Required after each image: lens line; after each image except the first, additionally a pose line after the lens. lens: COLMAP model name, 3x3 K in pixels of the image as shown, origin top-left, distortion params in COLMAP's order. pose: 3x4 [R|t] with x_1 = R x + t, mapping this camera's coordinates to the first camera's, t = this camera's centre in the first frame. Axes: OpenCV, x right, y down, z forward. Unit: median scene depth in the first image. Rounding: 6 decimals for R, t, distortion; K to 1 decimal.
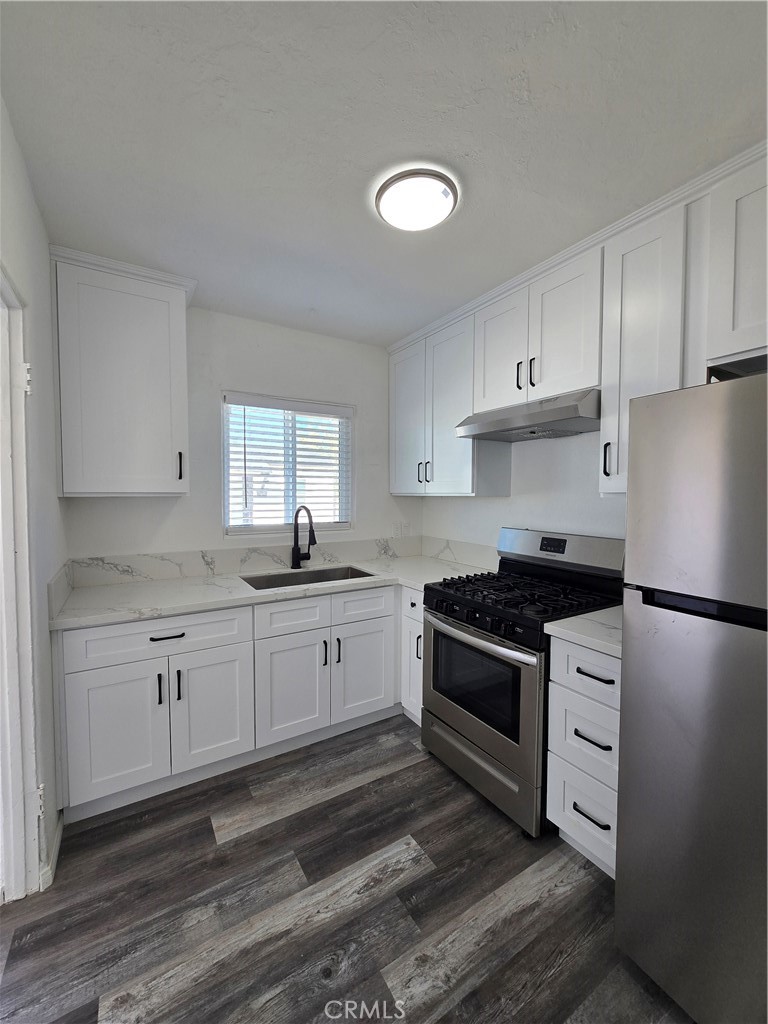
lens RADIAL K [[424.0, 0, 384.0], [0, 424.0, 512.0], [0, 0, 1]] dist [-0.000914, -0.000347]
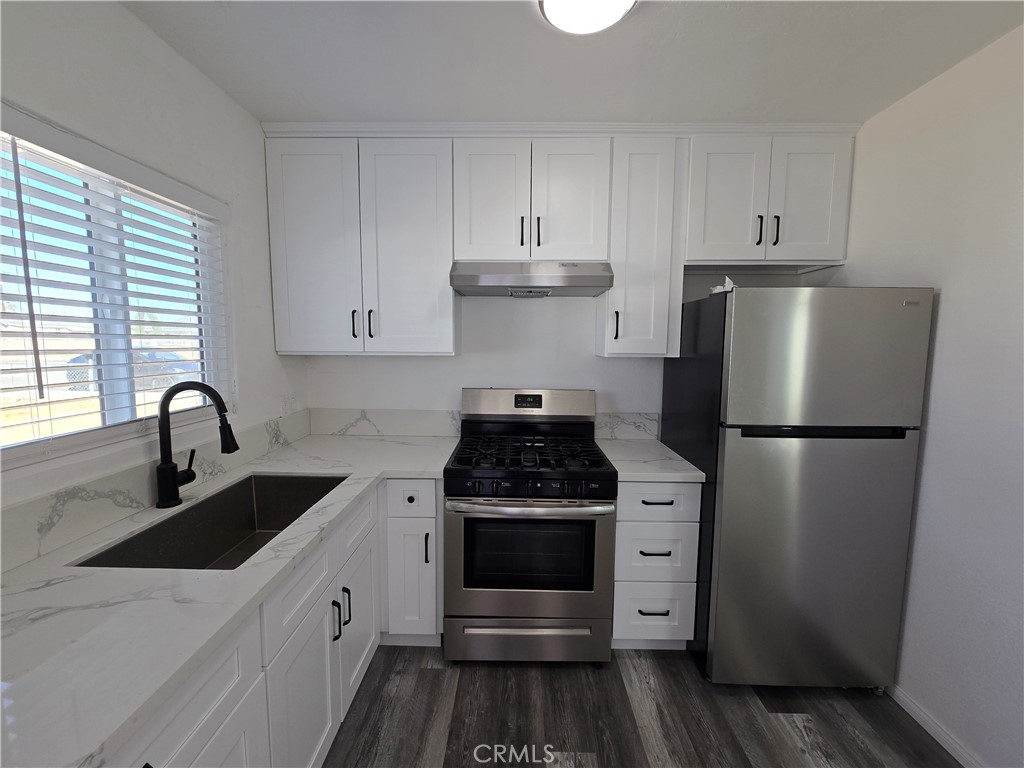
lens RADIAL K [[424.0, 0, 512.0], [0, 424.0, 384.0], [0, 0, 1]] dist [-0.000914, -0.000347]
pose [[0.530012, -0.083478, 0.843871, -0.530349], [0.031129, 0.996387, 0.079014, -0.051150], [-0.847419, -0.015609, 0.530696, 0.498625]]
